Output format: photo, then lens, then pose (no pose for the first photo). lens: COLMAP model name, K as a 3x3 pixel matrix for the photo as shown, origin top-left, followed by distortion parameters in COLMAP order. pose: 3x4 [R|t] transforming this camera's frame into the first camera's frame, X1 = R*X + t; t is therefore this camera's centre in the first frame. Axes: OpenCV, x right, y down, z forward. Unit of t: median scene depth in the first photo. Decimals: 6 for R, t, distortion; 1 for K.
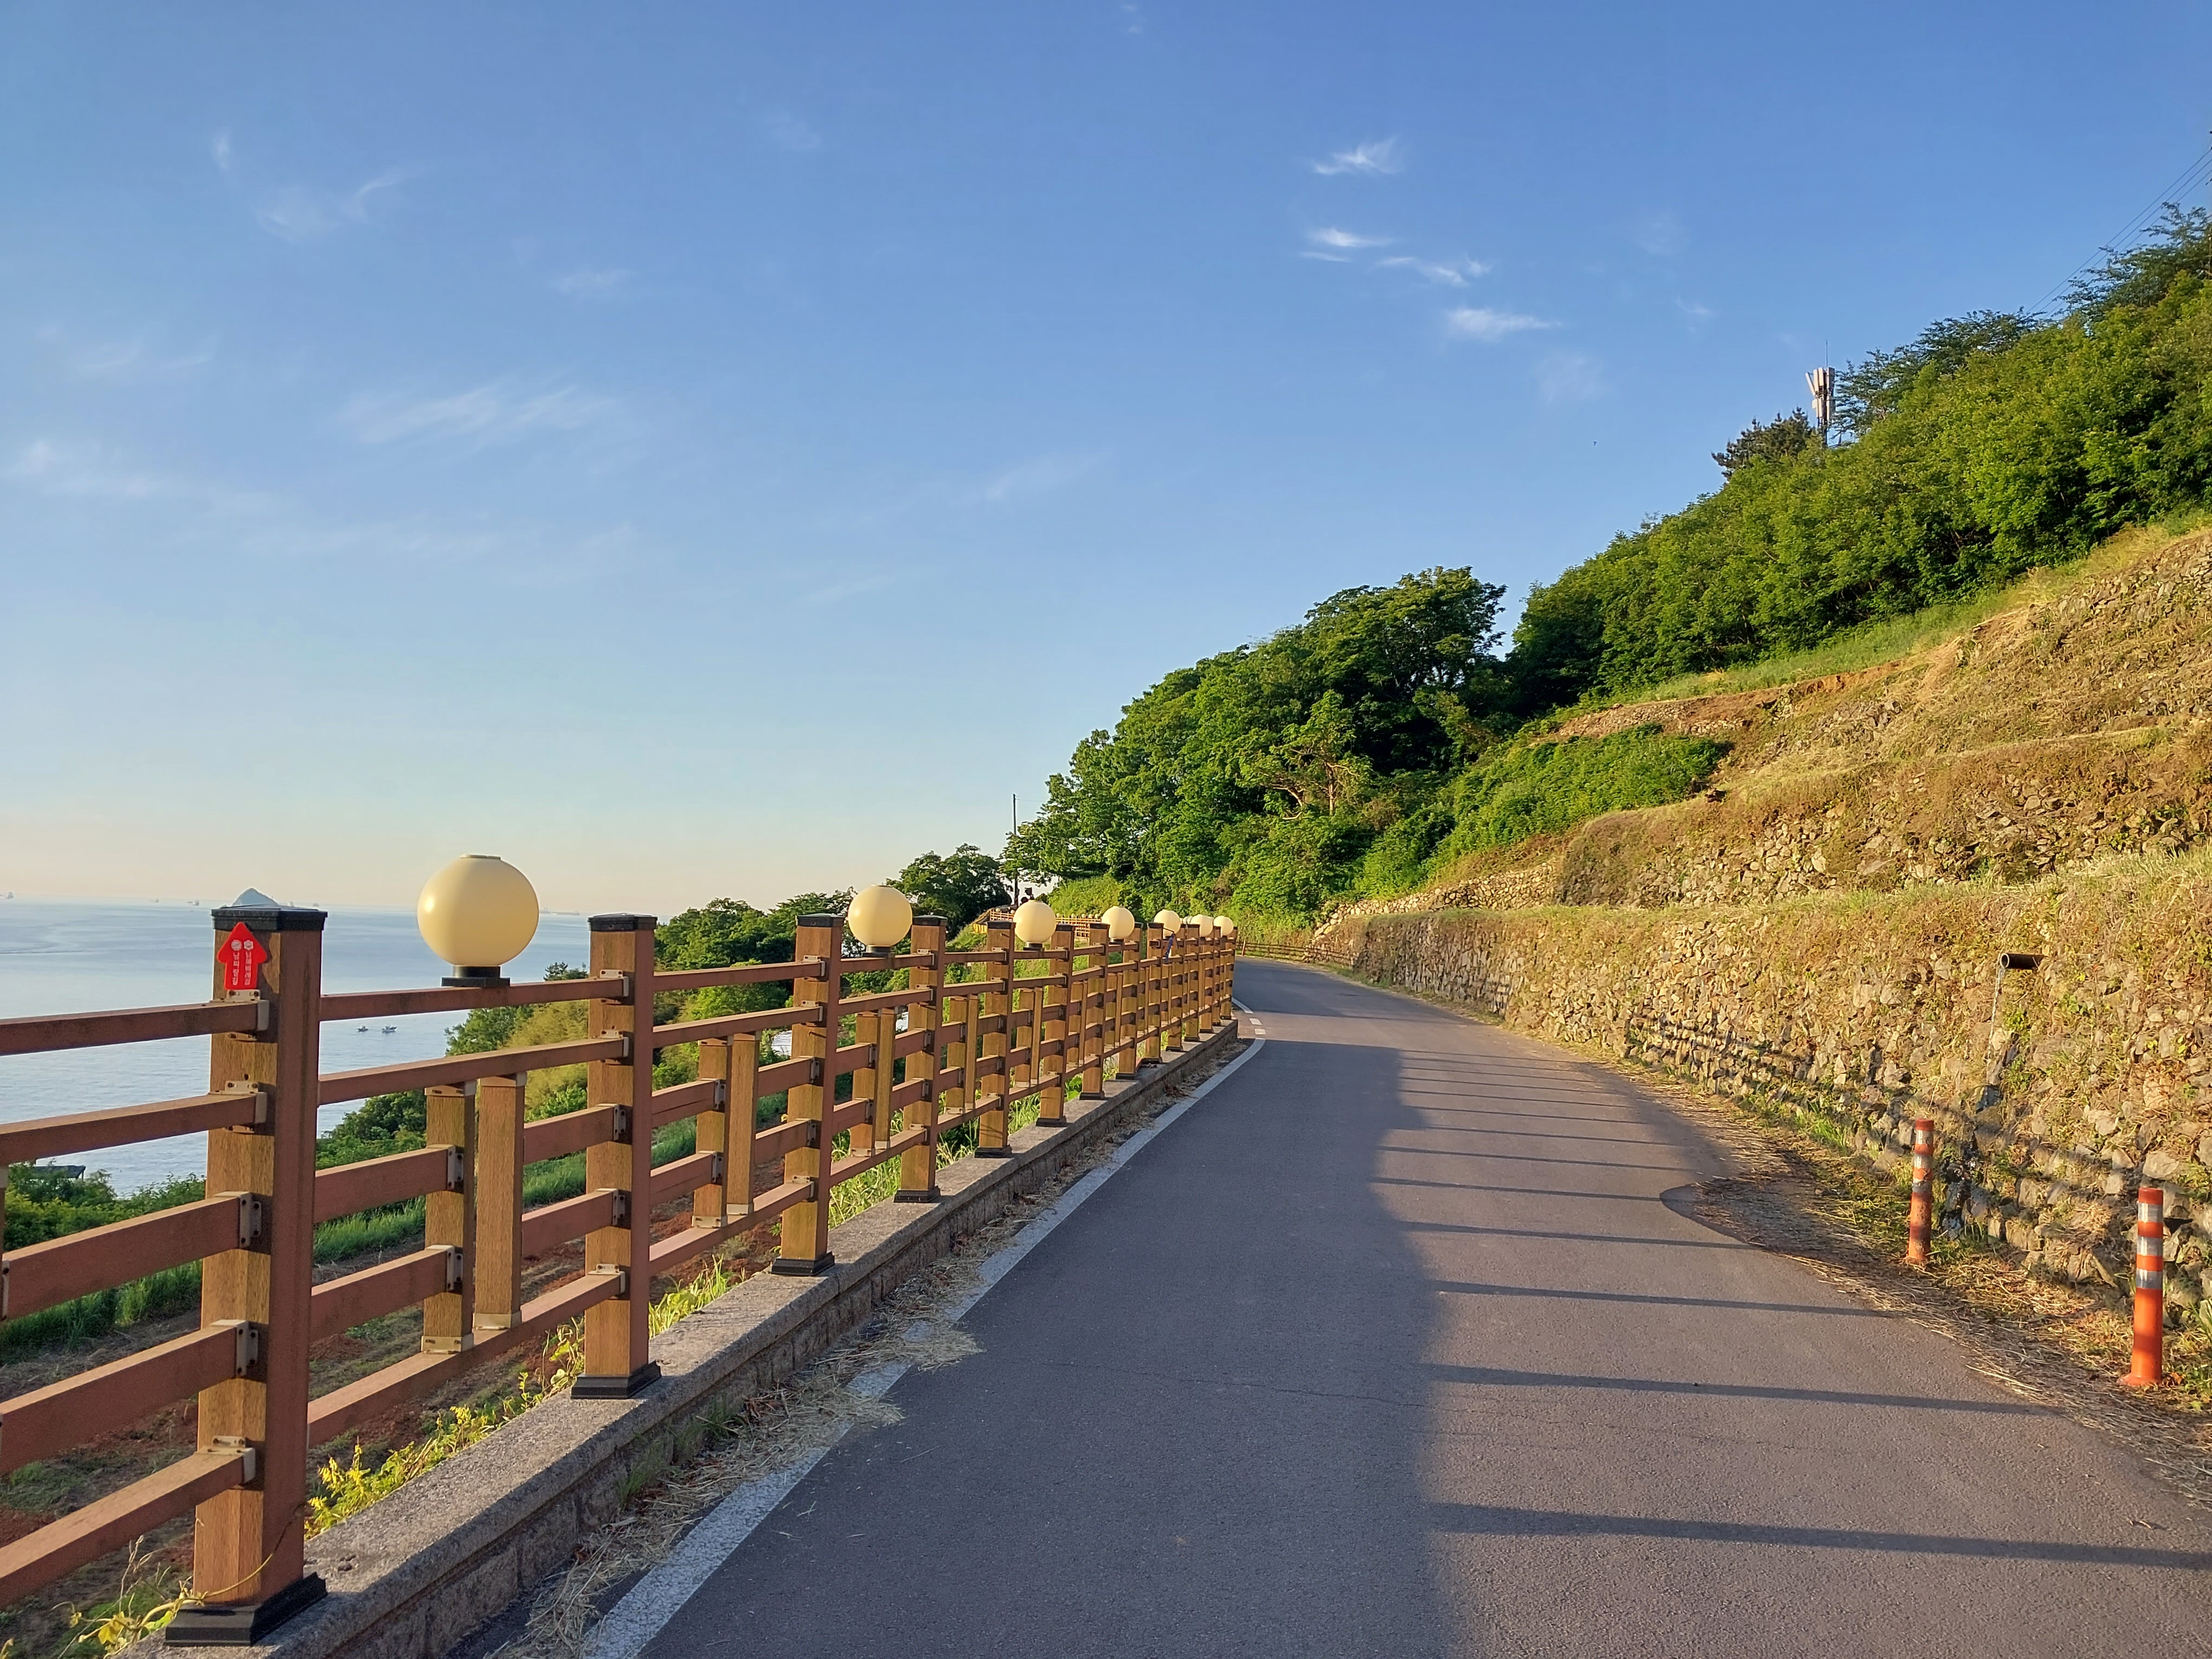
lens RADIAL K [[1710.6, 0, 1135.9], [0, 1710.6, 864.5], [0, 0, 1]] dist [0.120675, -0.196884]
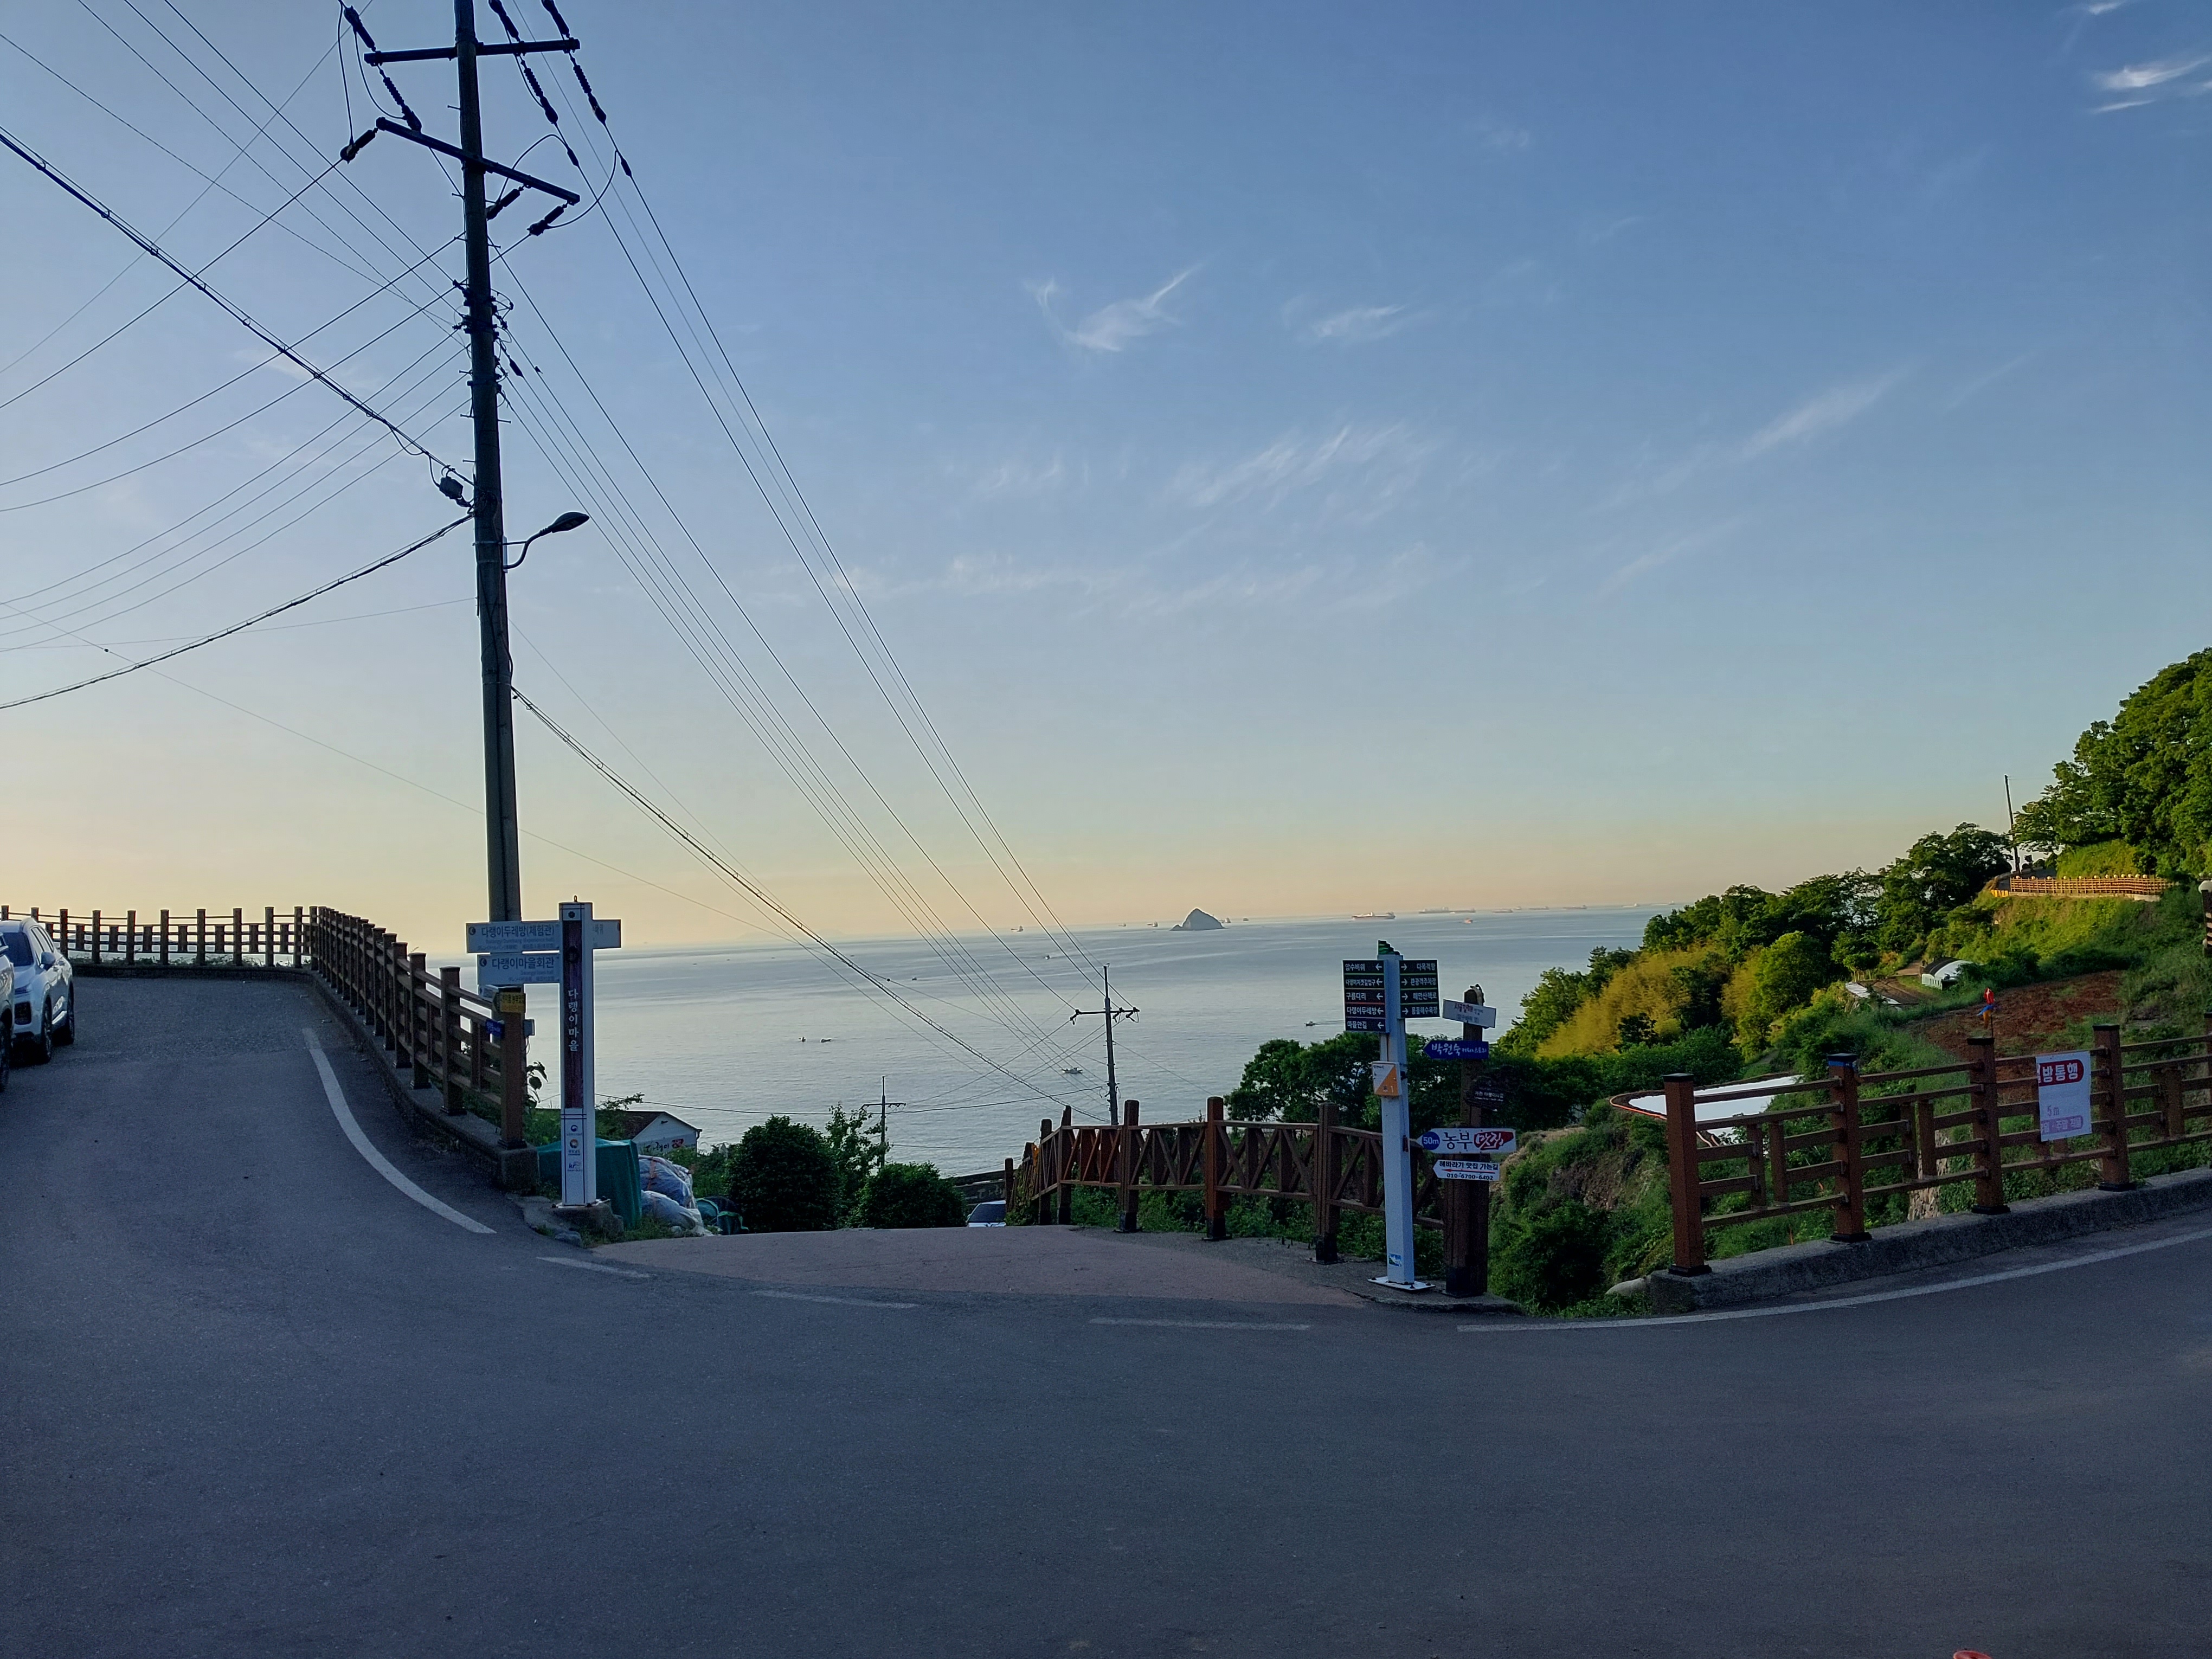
lens RADIAL K [[1711.1, 0, 1106.0], [0, 1711.1, 829.5], [0, 0, 1]] dist [-0.024393, 0.004312]
pose [[0.862002, -0.092050, -0.498476, -0.044206], [0.084001, 0.995717, -0.038611, -0.019455], [0.499896, -0.008590, 0.866043, -0.485283]]
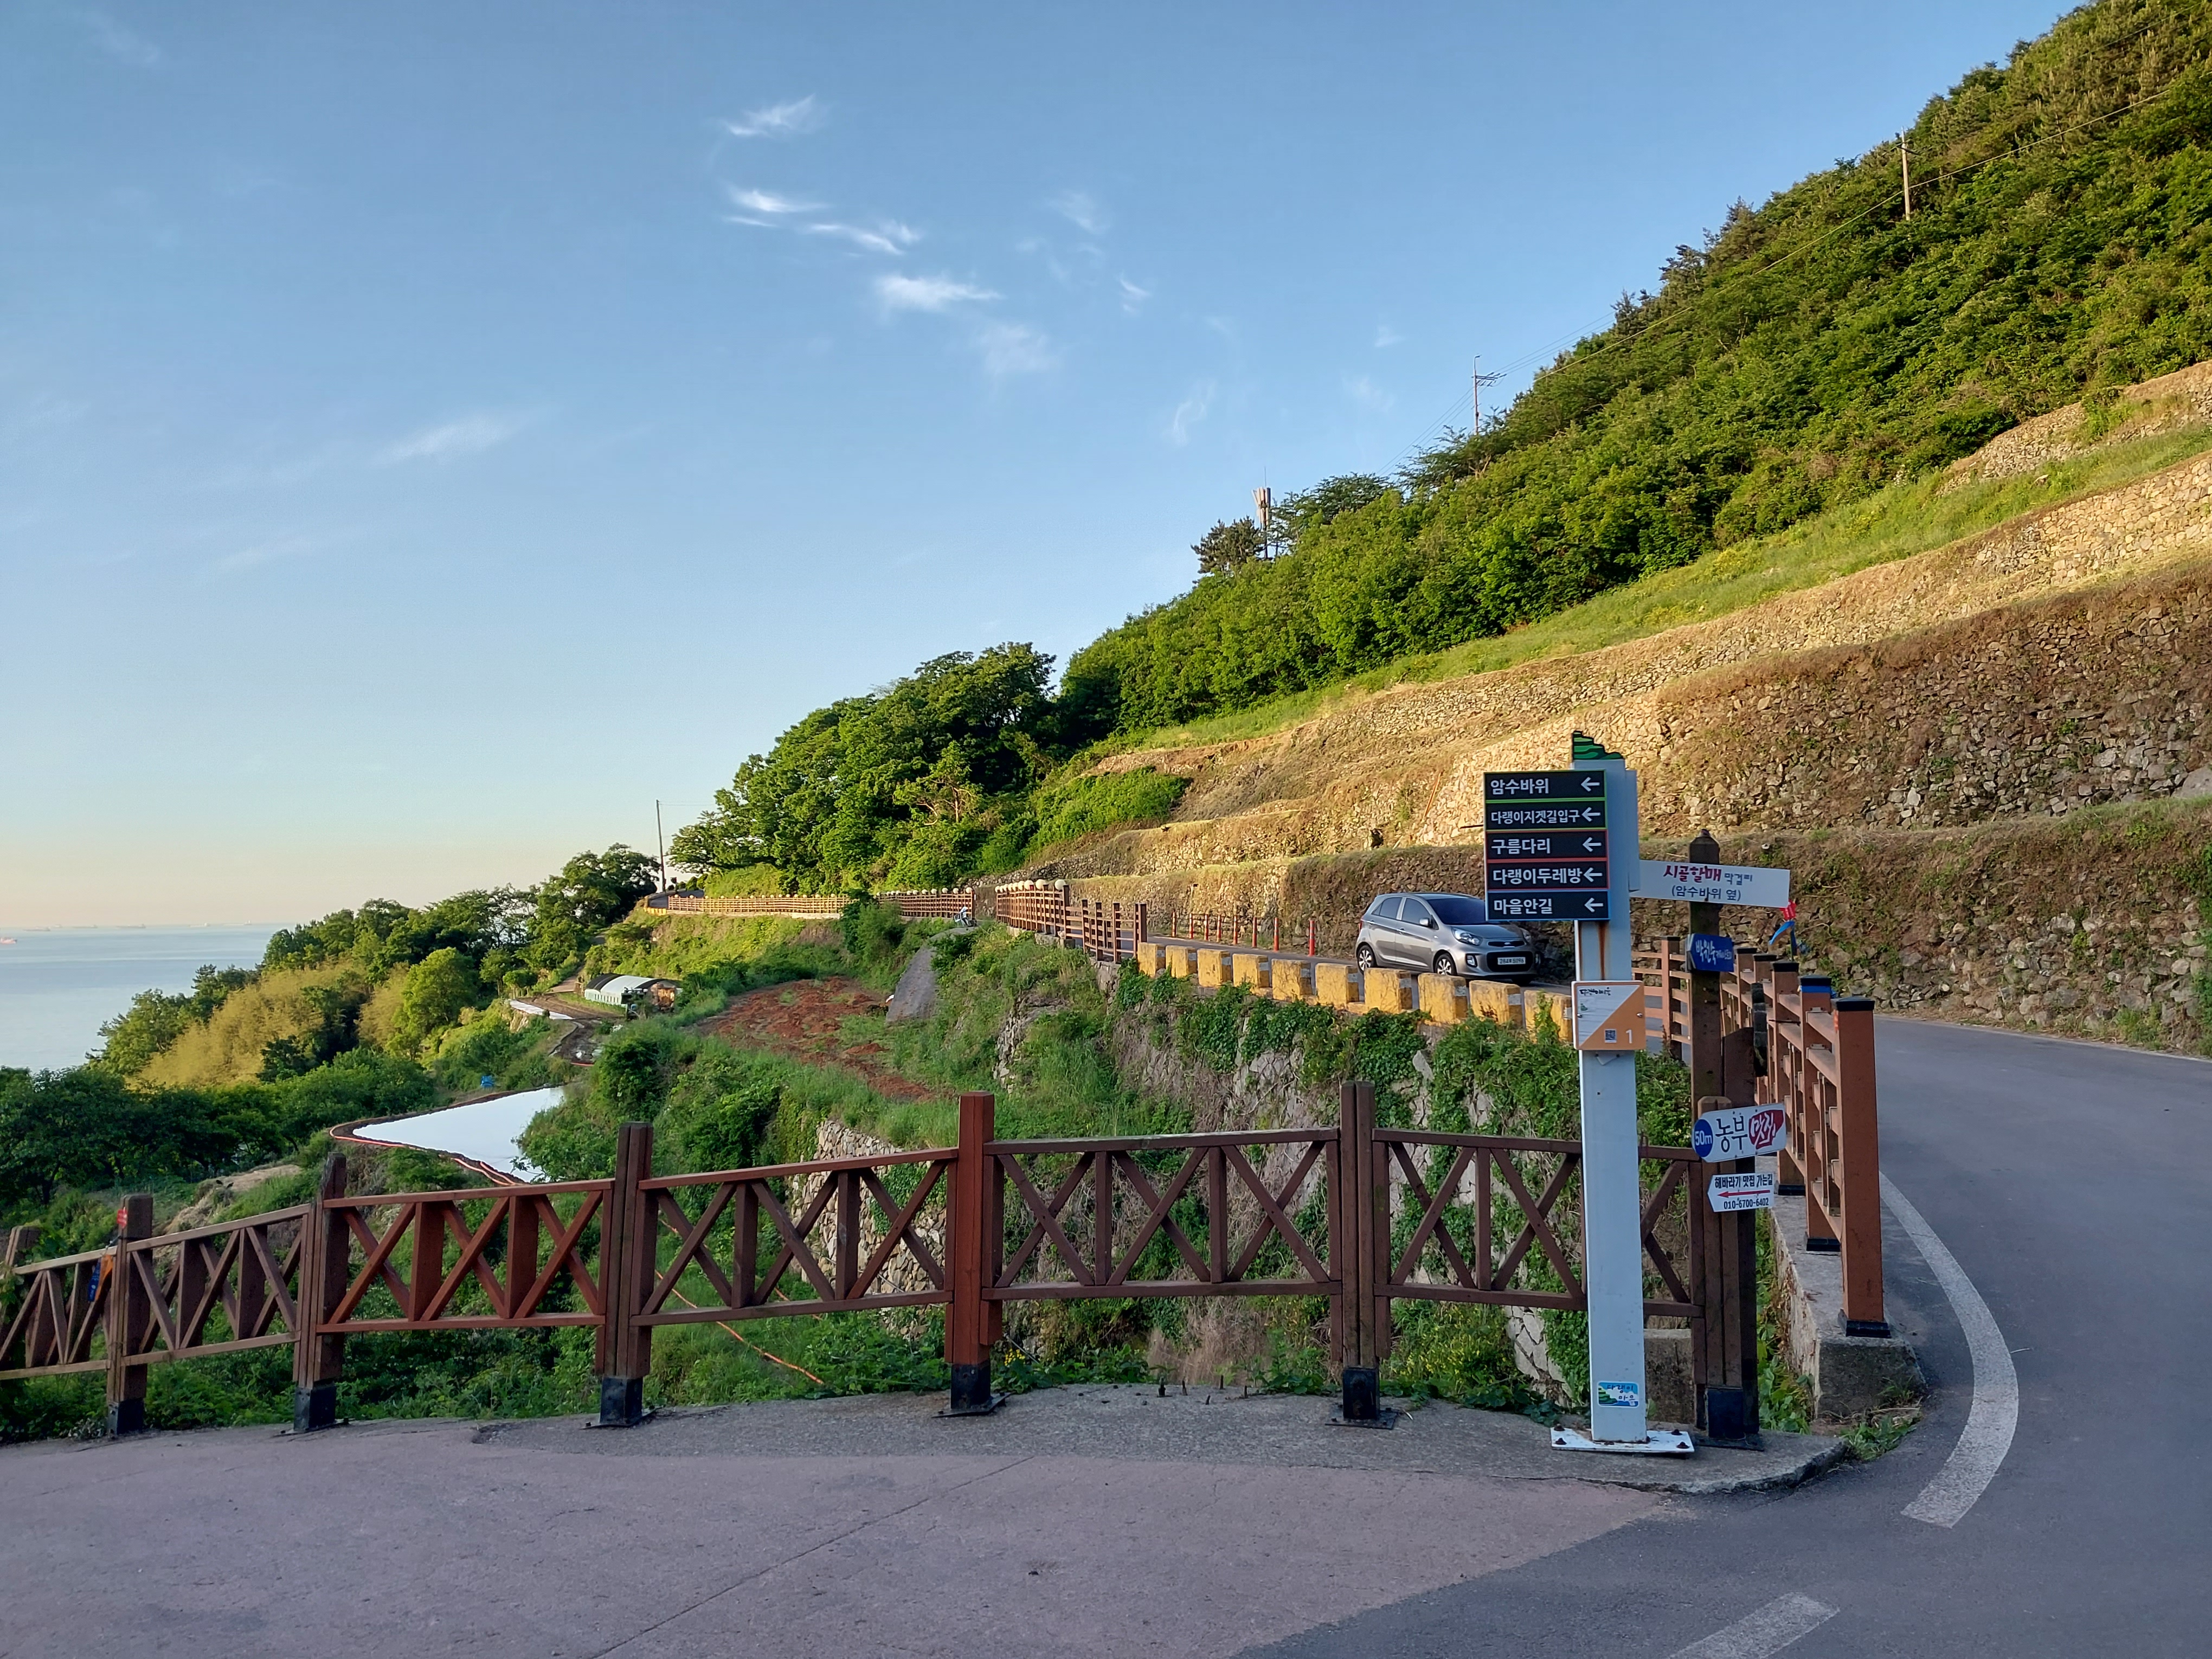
lens RADIAL K [[1708.3, 0, 1126.7], [0, 1708.3, 841.7], [0, 0, 1]] dist [0.148046, -0.284041]
pose [[0.965427, -0.038832, 0.257765, -0.111893], [0.038414, 0.999240, 0.006658, -0.012600], [-0.257828, 0.003474, 0.966185, -0.429772]]
